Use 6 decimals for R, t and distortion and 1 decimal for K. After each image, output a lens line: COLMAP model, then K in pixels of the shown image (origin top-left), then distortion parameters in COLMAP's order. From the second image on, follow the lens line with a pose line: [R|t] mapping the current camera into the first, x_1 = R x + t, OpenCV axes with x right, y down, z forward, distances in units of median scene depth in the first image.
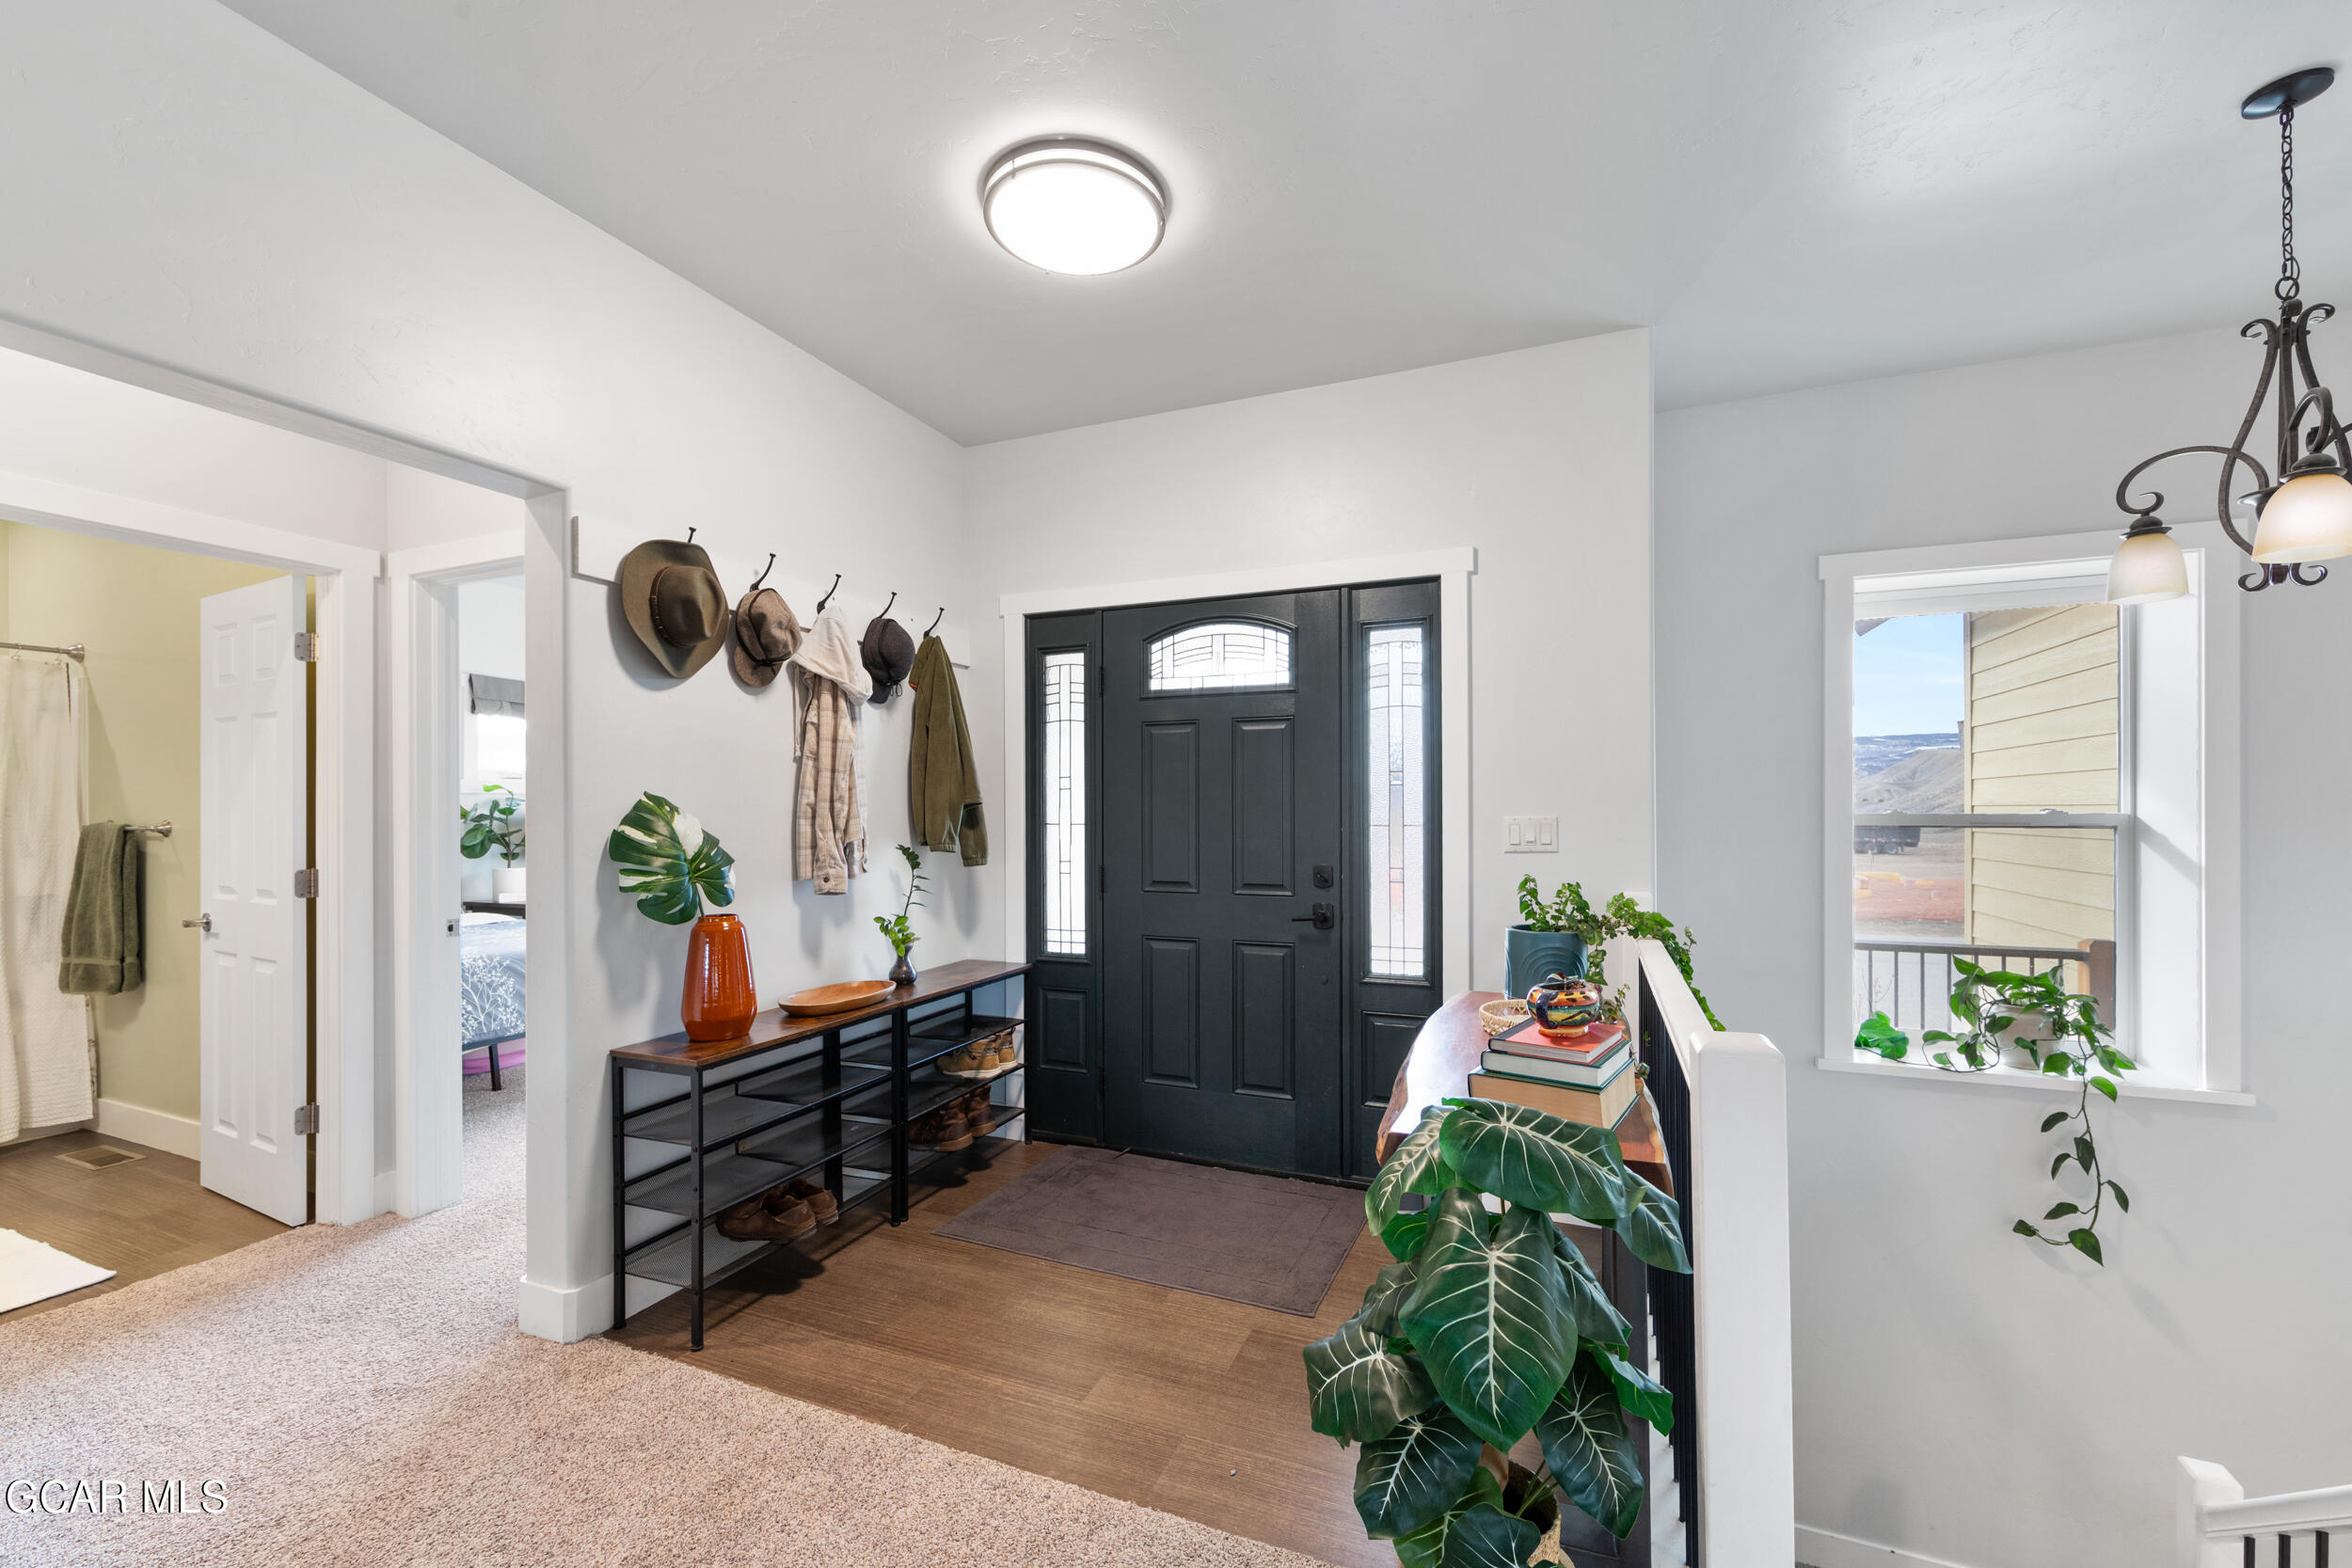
lens RADIAL K [[942.1, 0, 1184.1], [0, 942.1, 813.4], [0, 0, 1]] dist [-0.002853, -0.000144]
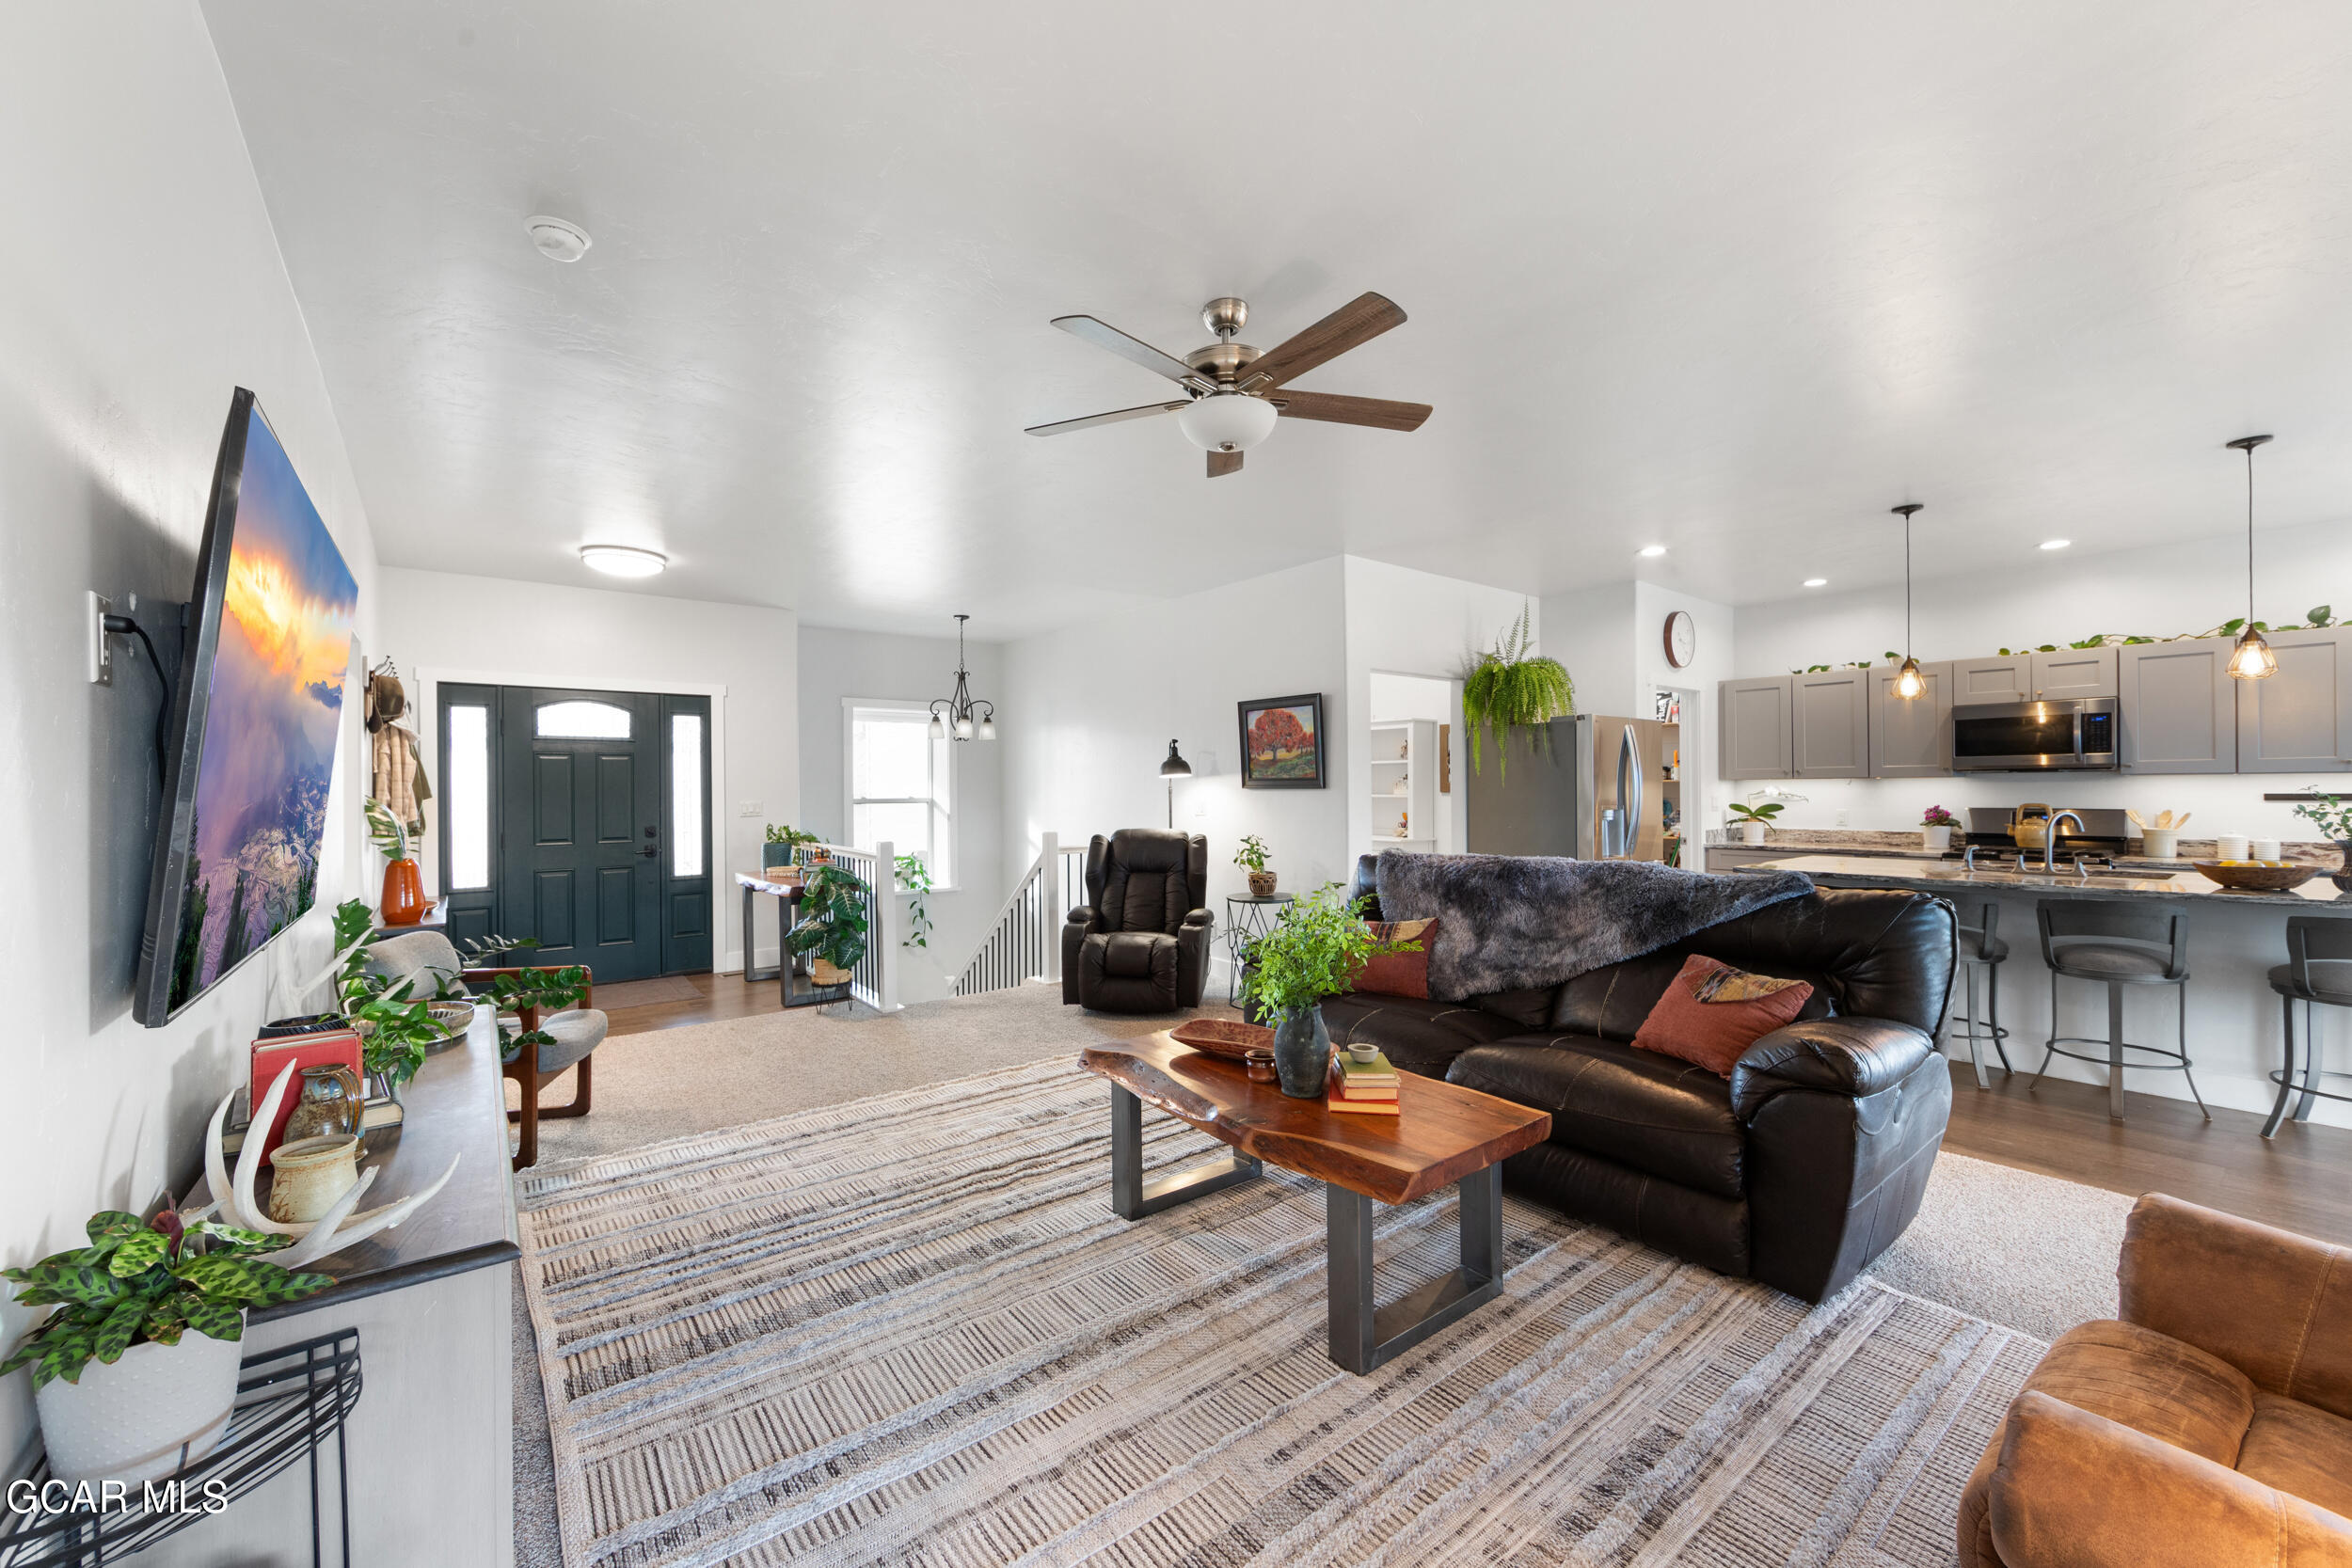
lens RADIAL K [[916.1, 0, 1176.9], [0, 916.1, 788.8], [0, 0, 1]] dist [-0.000972, -0.000873]
pose [[0.486000, -0.000923, 0.873958, -1.156914], [0.007826, 0.999964, -0.003296, -0.012959], [-0.873924, 0.008442, 0.485990, -1.095392]]
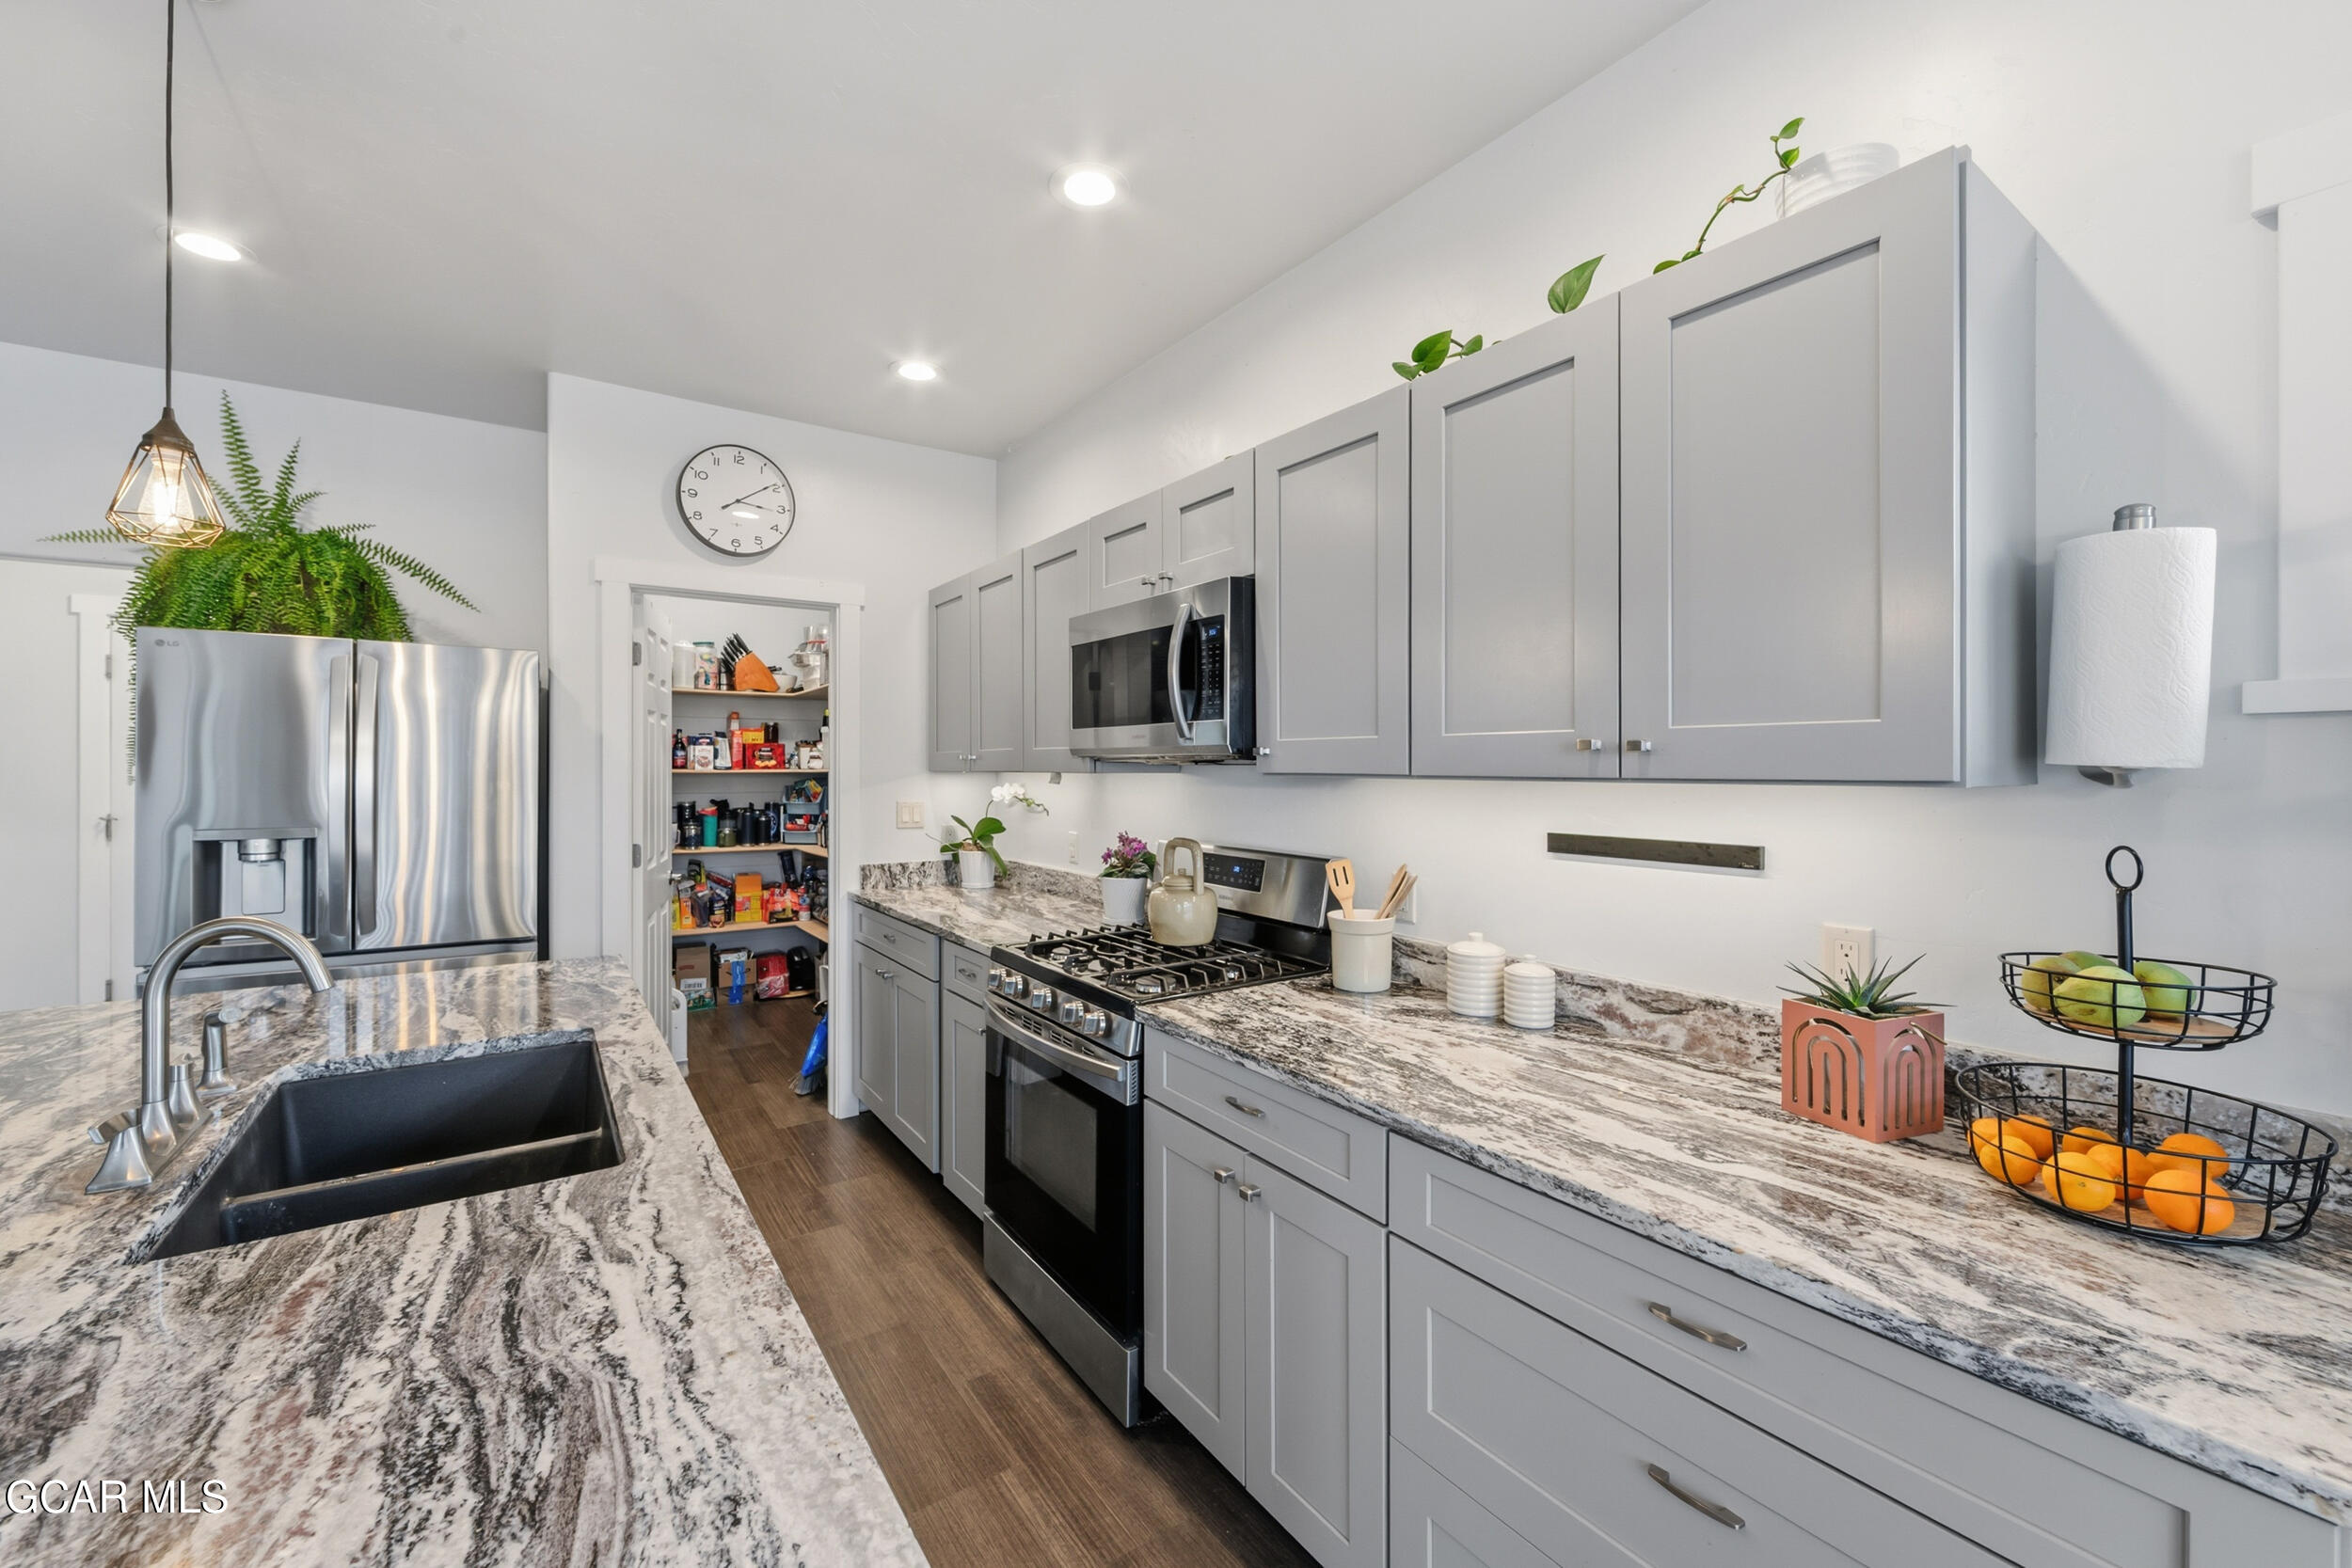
lens RADIAL K [[941.5, 0, 1175.4], [0, 941.5, 767.4], [0, 0, 1]] dist [-0.002806, -0.000512]
pose [[0.541683, 0.002064, 0.840580, 0.703150], [-0.001099, 0.999998, -0.001746, -0.036842], [-0.840582, 0.000022, 0.541684, -2.198452]]
